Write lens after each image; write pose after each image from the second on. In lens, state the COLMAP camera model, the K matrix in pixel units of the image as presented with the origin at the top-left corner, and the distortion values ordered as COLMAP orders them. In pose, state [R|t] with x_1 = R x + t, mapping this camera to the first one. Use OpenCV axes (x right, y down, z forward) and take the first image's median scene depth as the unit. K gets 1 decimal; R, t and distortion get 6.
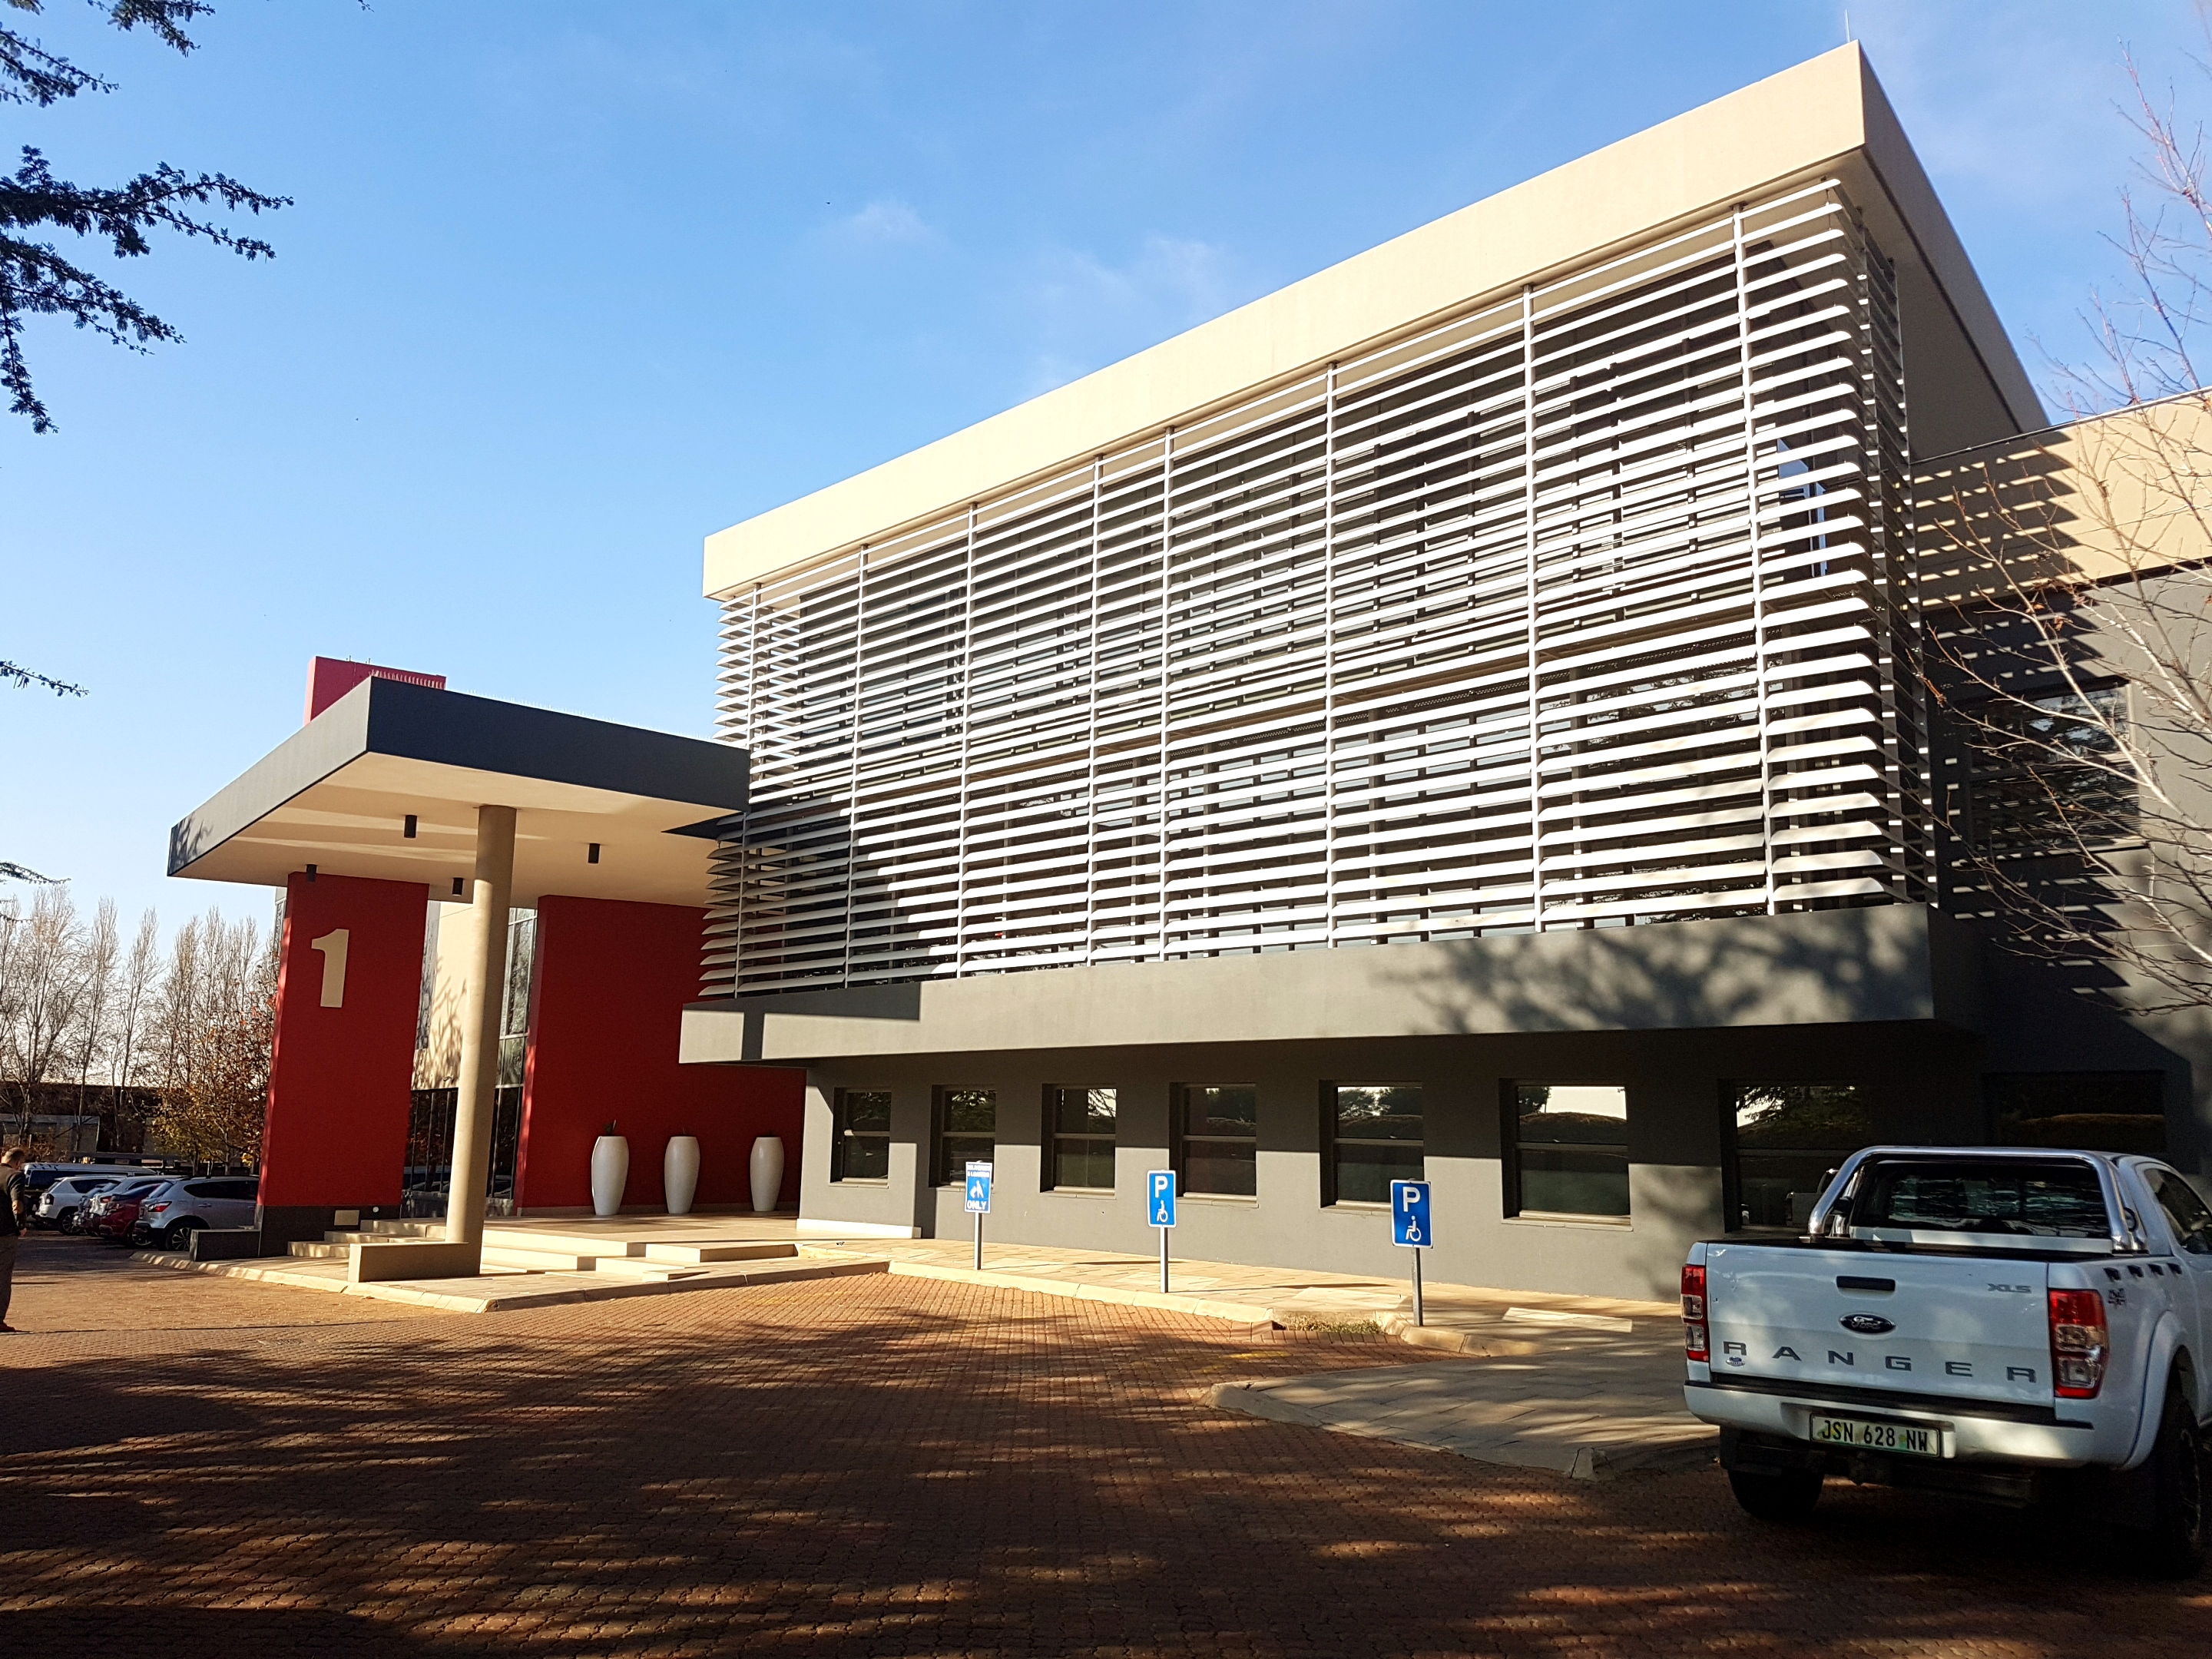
lens RADIAL K [[1698.1, 0, 1106.0], [0, 1698.1, 829.5], [0, 0, 1]] dist [0.062317, -0.113573]
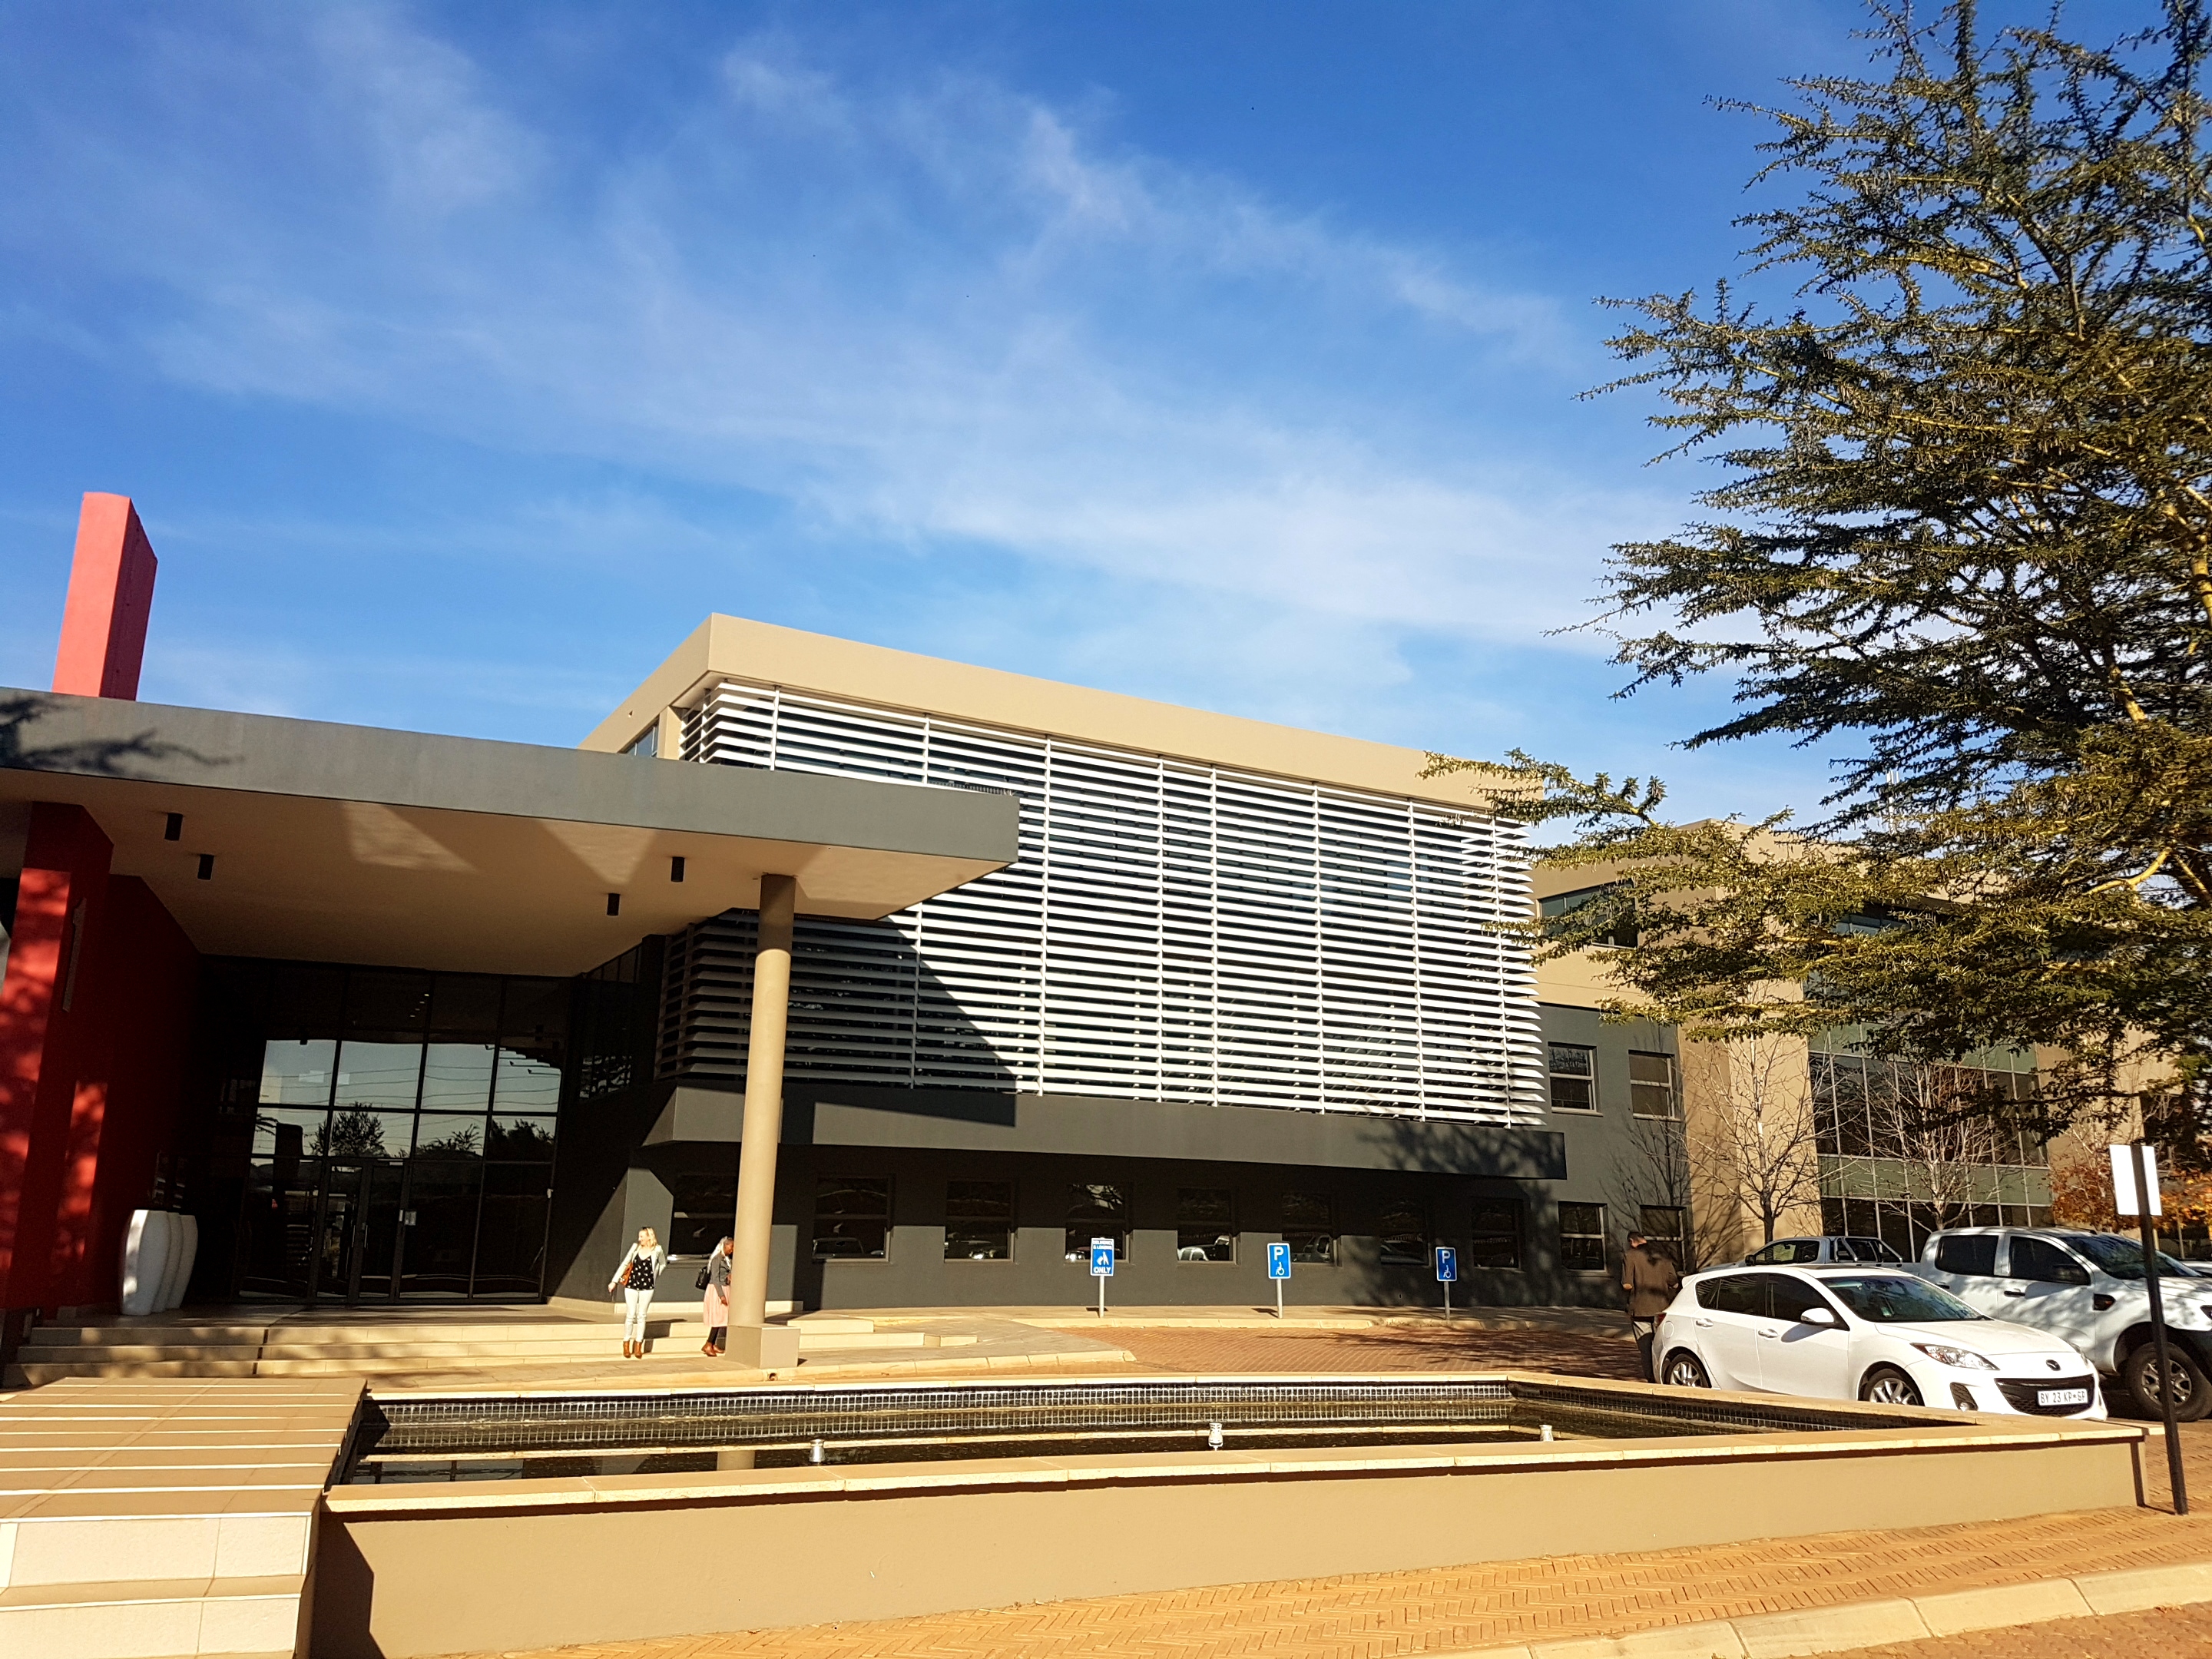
lens RADIAL K [[1680.6, 0, 1106.5], [0, 1680.6, 806.2], [0, 0, 1]] dist [0.187639, -0.311254]
pose [[0.253923, 0.219576, 0.941971, -1.325426], [-0.191675, 0.966000, -0.173508, 0.086000], [-0.948042, -0.136494, 0.287377, 0.597619]]
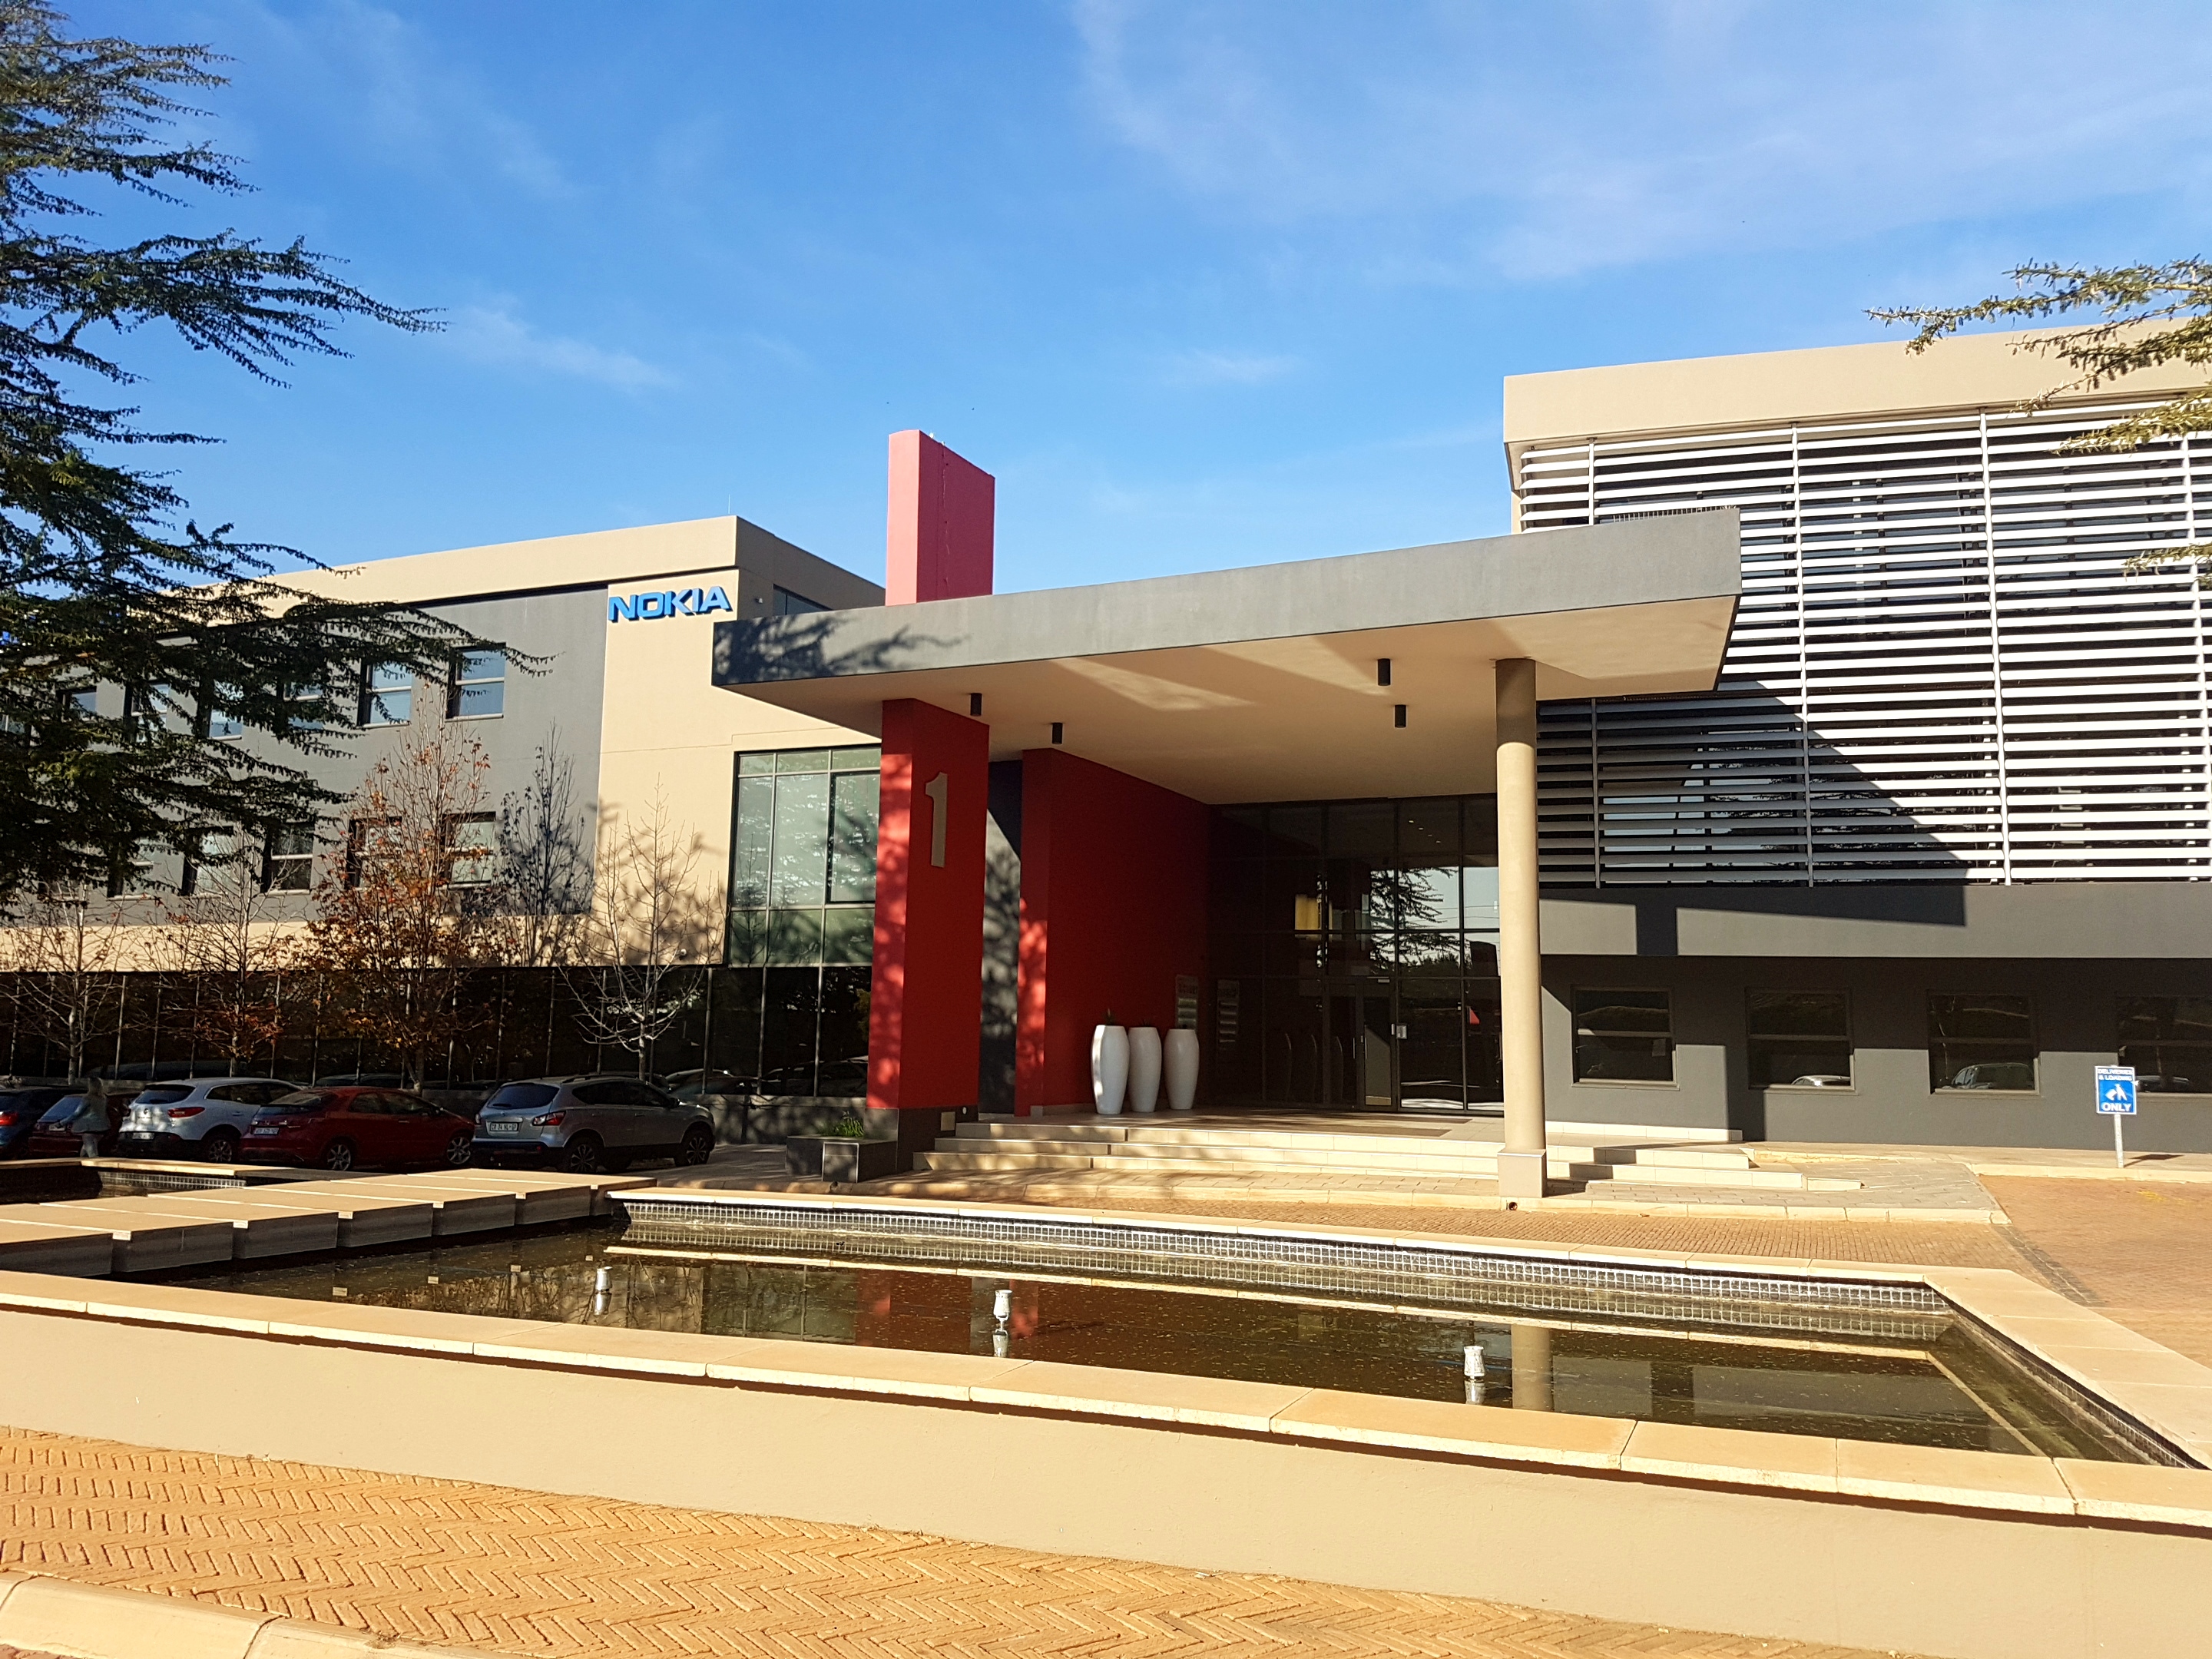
lens RADIAL K [[1680.6, 0, 1106.5], [0, 1680.6, 806.2], [0, 0, 1]] dist [0.187639, -0.311254]
pose [[0.869044, 0.056058, 0.491548, -1.028099], [-0.088825, 0.995094, 0.043556, 0.043642], [-0.486695, -0.081514, 0.869760, 0.376891]]
